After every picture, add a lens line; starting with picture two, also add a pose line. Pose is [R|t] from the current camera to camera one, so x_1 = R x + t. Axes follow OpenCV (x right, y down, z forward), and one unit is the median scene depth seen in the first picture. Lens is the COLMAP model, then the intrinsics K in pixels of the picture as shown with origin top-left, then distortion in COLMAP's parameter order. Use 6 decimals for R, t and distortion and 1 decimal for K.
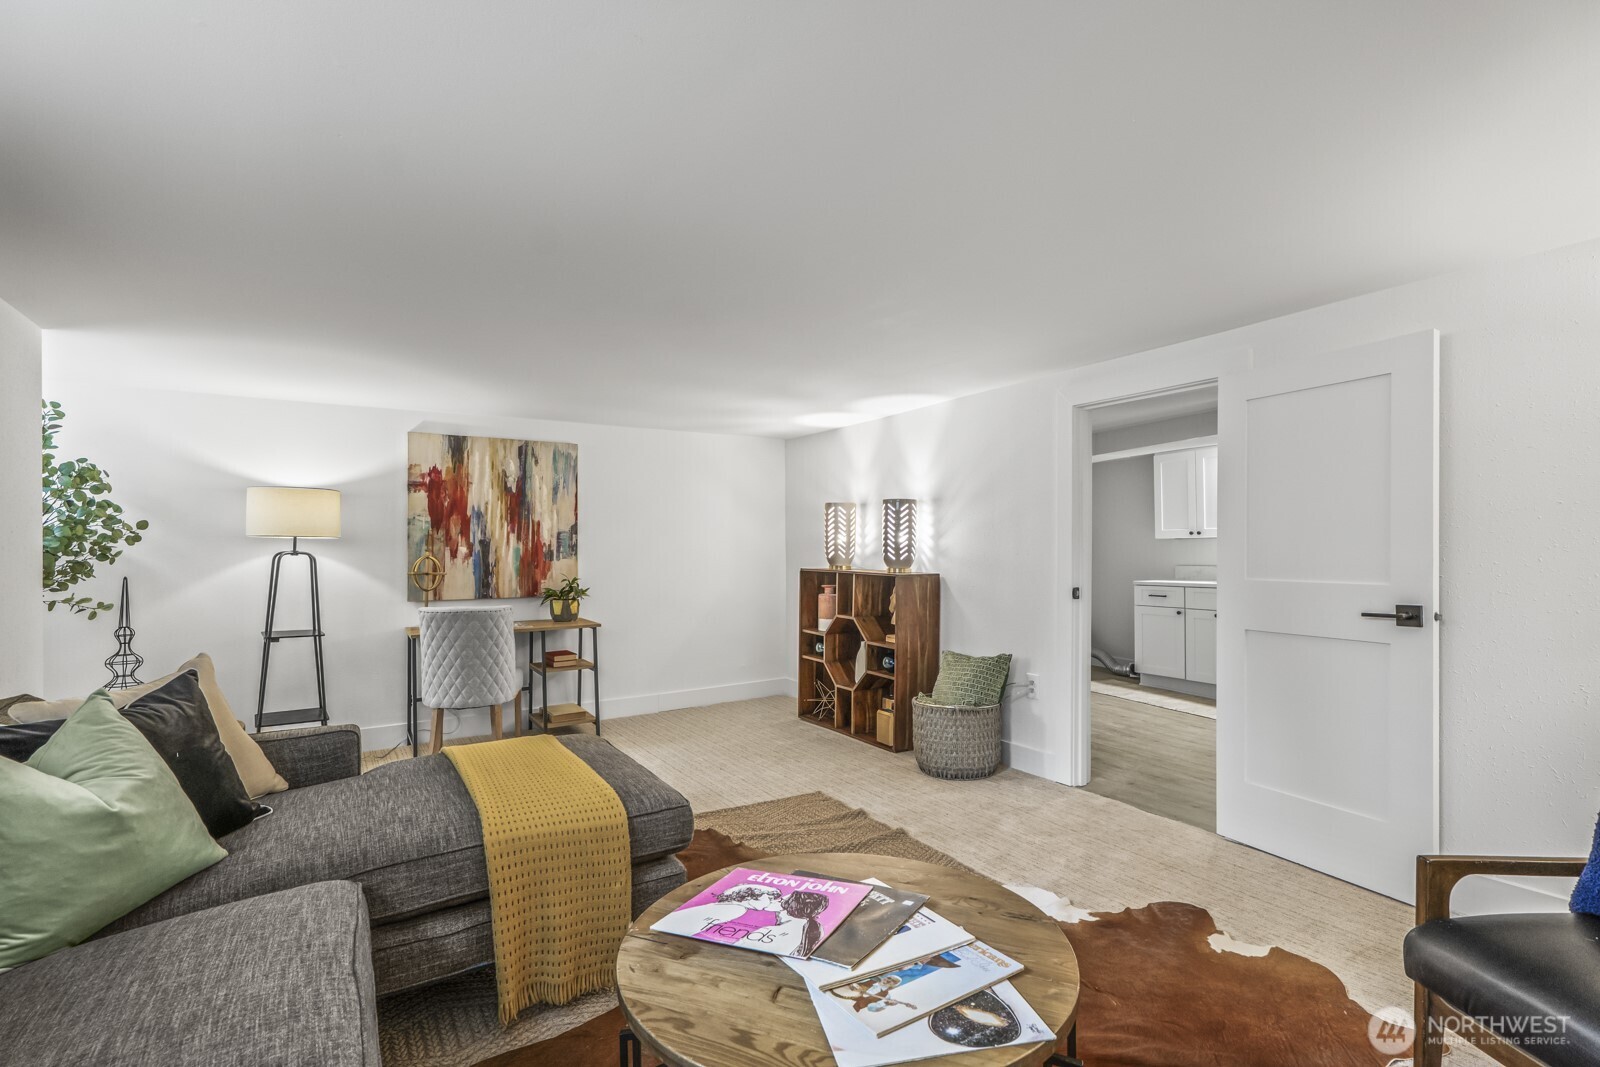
lens RADIAL K [[749.0, 0, 790.3], [0, 749.0, 546.5], [0, 0, 1]] dist [0.002965, -0.000282]
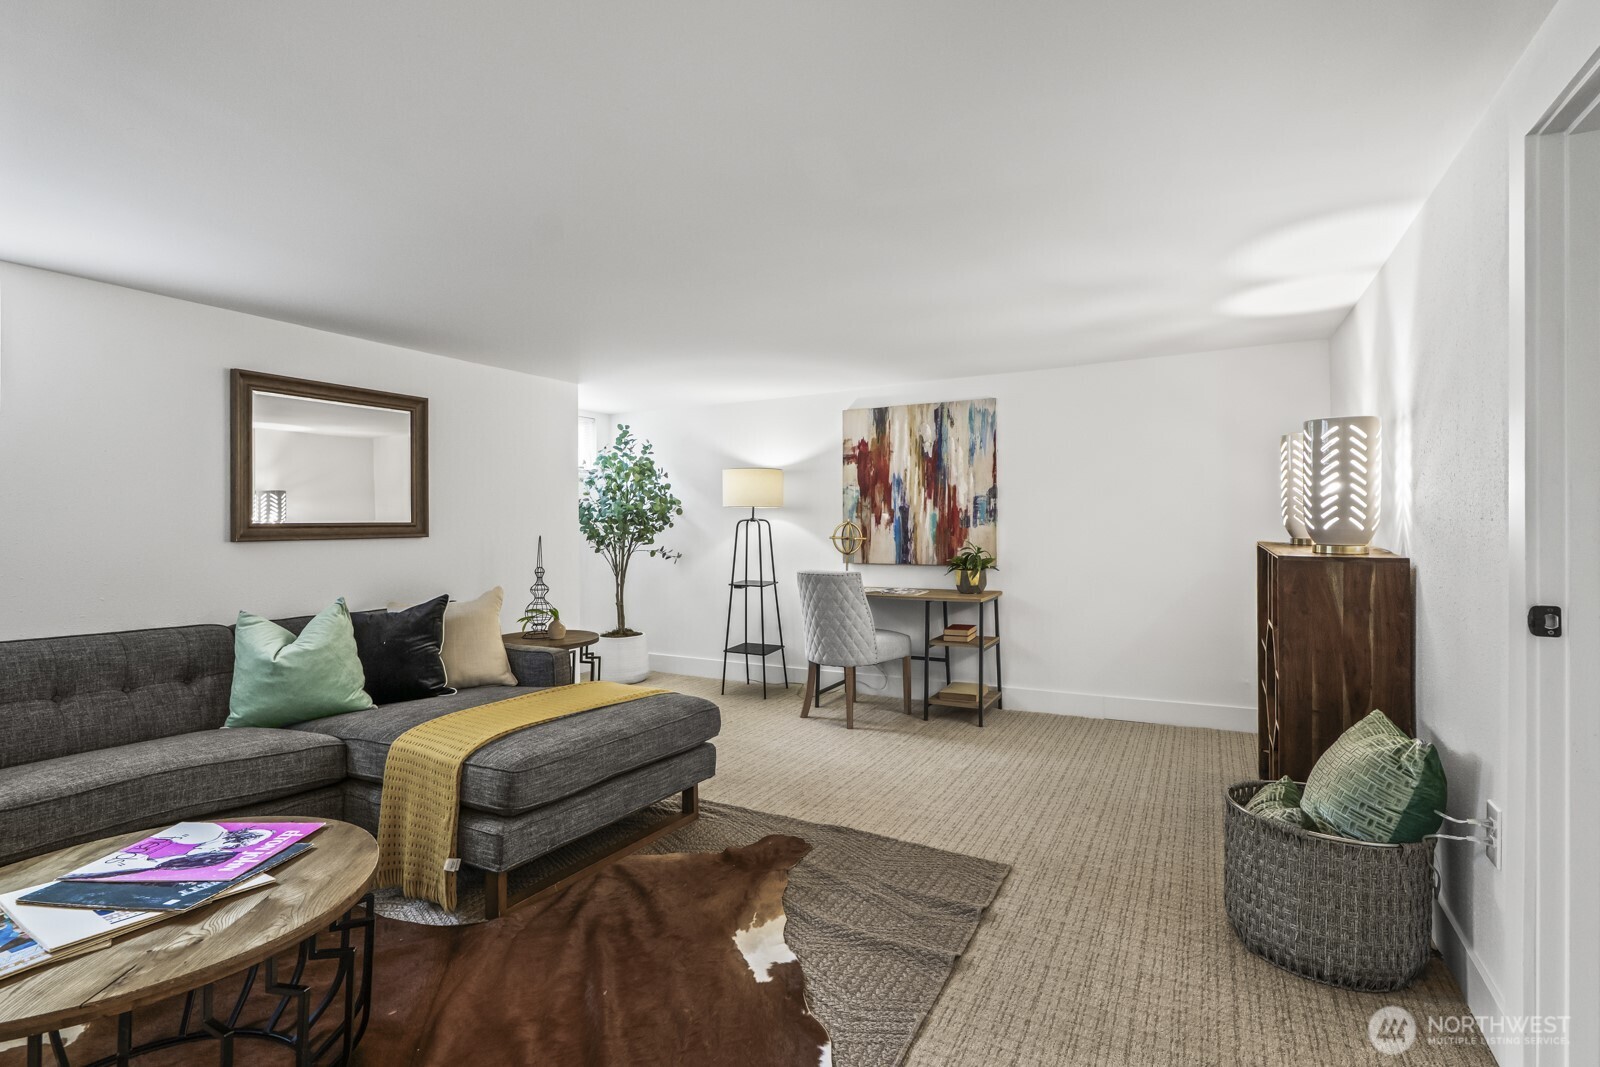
lens RADIAL K [[749.0, 0, 793.6], [0, 749.0, 517.8], [0, 0, 1]] dist [0.002965, -0.000282]
pose [[0.488753, -0.004599, -0.872410, 0.417511], [0.012053, 0.999926, 0.001482, 0.003387], [0.872339, -0.011240, 0.488773, 0.381662]]
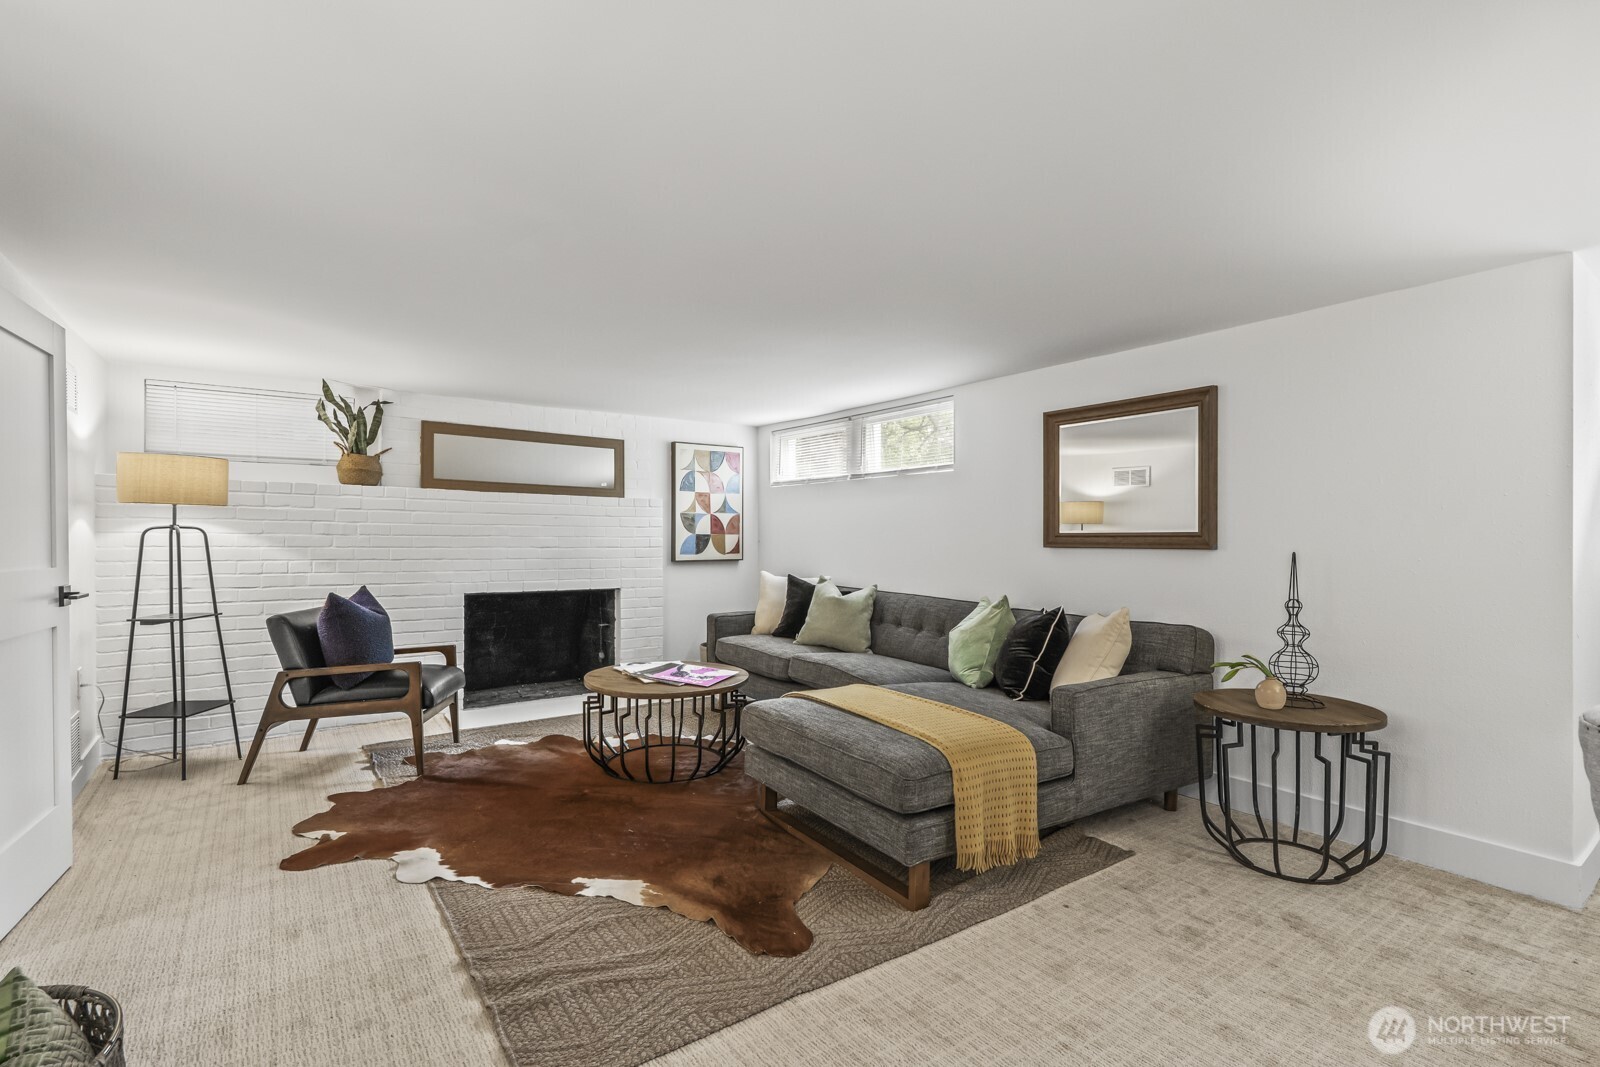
lens RADIAL K [[749.0, 0, 795.6], [0, 749.0, 532.4], [0, 0, 1]] dist [0.002965, -0.000282]
pose [[-0.997876, 0.004295, -0.065003, -0.062632], [0.005071, 0.999918, -0.011770, 0.011499], [0.064947, -0.012075, -0.997816, 1.104237]]
